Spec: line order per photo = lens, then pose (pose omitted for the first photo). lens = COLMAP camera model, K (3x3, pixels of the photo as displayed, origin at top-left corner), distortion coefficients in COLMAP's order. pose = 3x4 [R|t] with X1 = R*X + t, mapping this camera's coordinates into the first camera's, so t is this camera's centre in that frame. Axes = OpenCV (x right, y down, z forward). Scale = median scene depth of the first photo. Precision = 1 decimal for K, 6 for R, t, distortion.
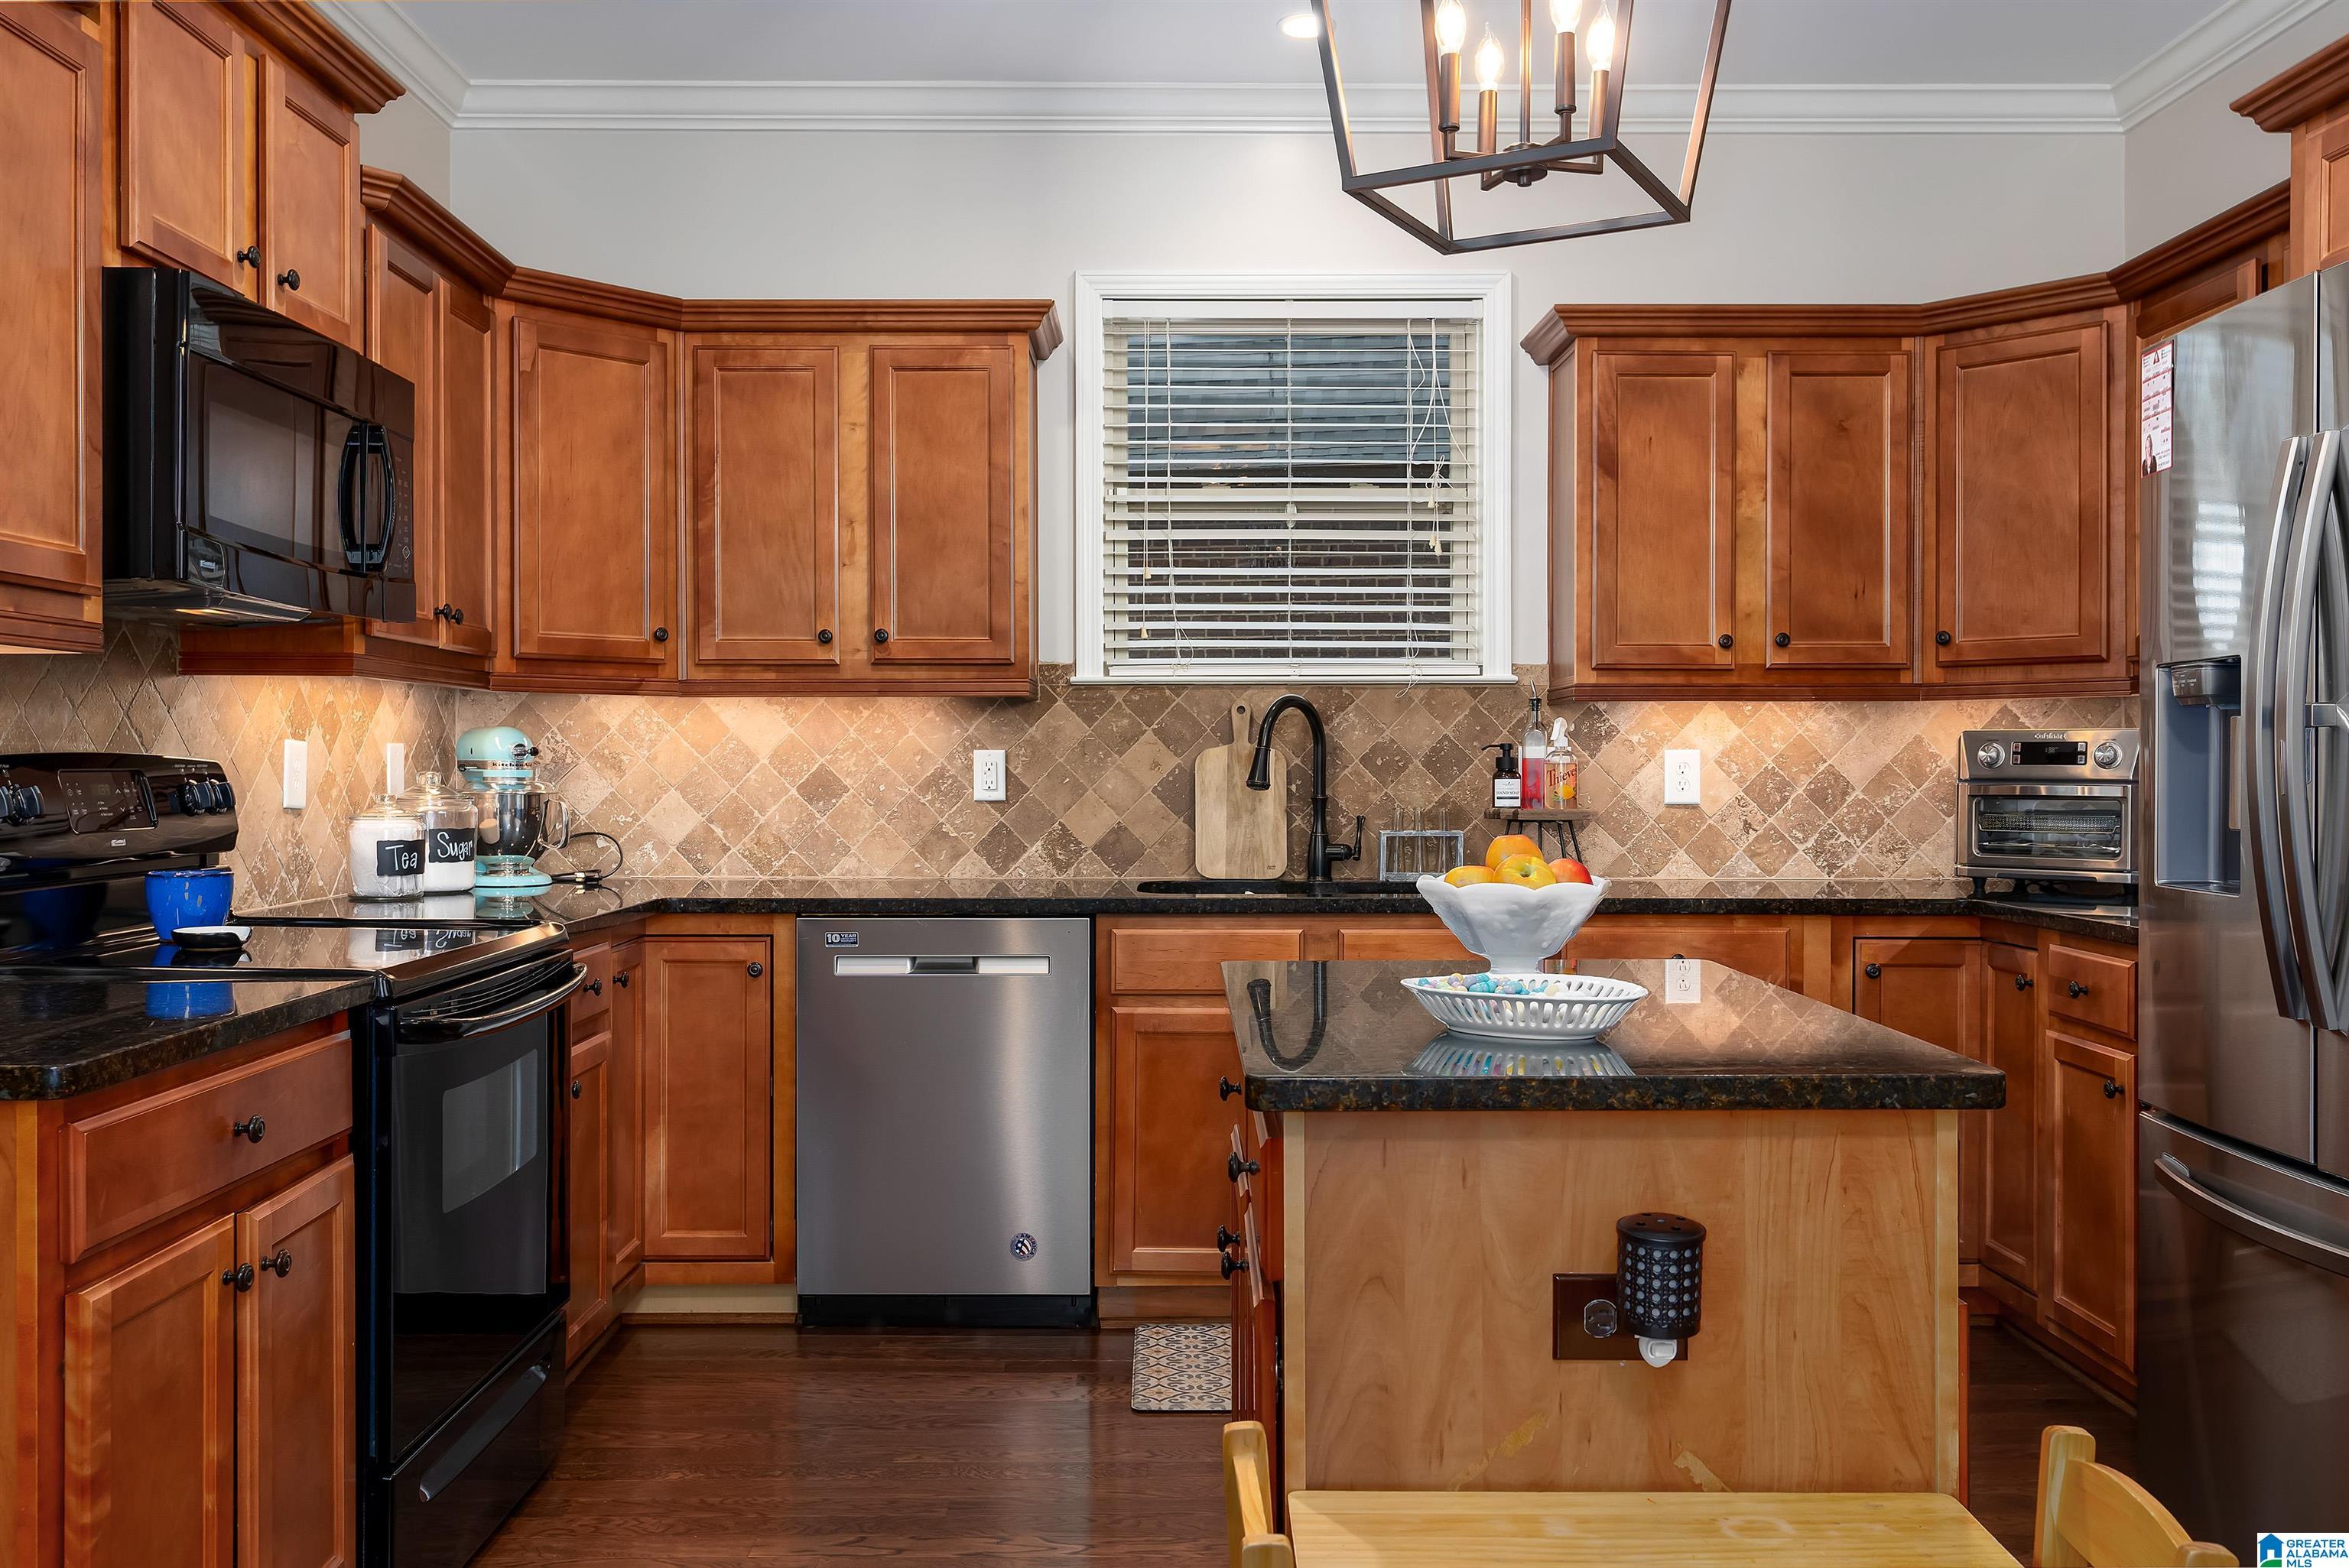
lens RADIAL K [[1904.0, 0, 1174.5], [0, 1904.0, 784.0], [0, 0, 1]] dist [0.002683, 0.007244]
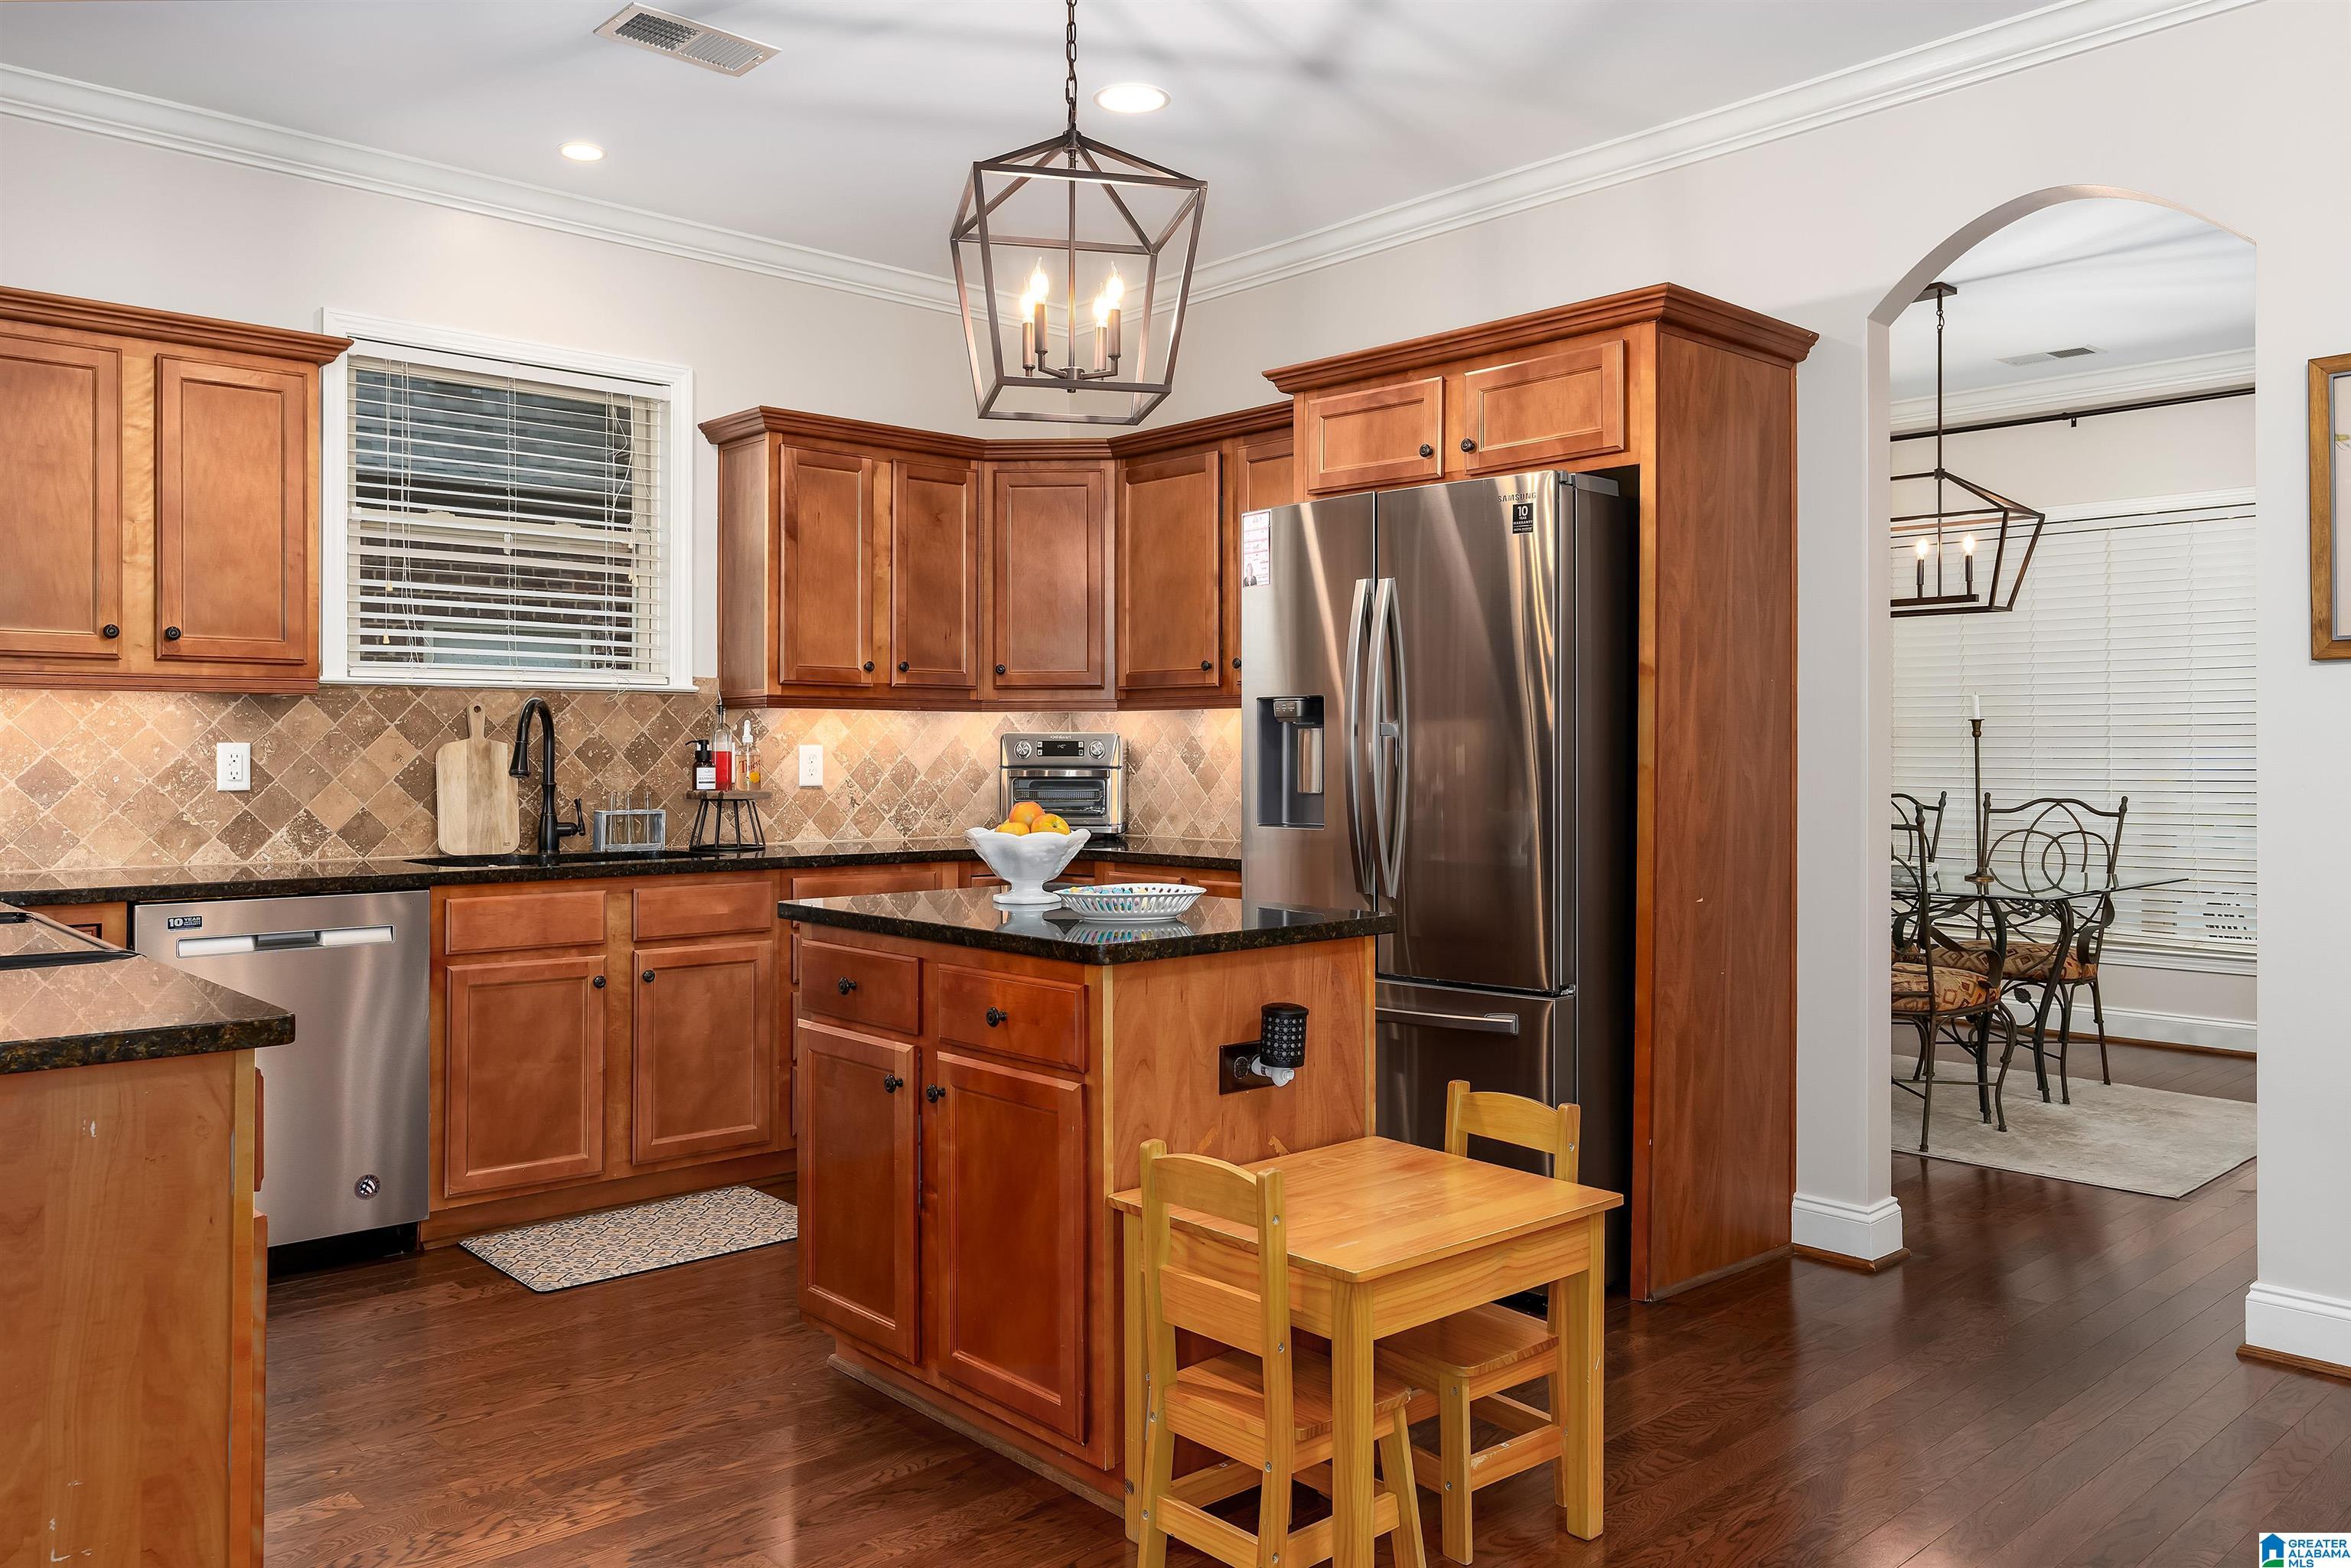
lens RADIAL K [[1699.4, 0, 1173.0], [0, 1699.4, 759.9], [0, 0, 1]] dist [-0.003092, 0.000448]
pose [[0.743509, -0.001695, 0.668724, -0.343391], [0.007500, 0.999955, -0.005804, 0.001100], [-0.668684, 0.009330, 0.743488, -0.053027]]
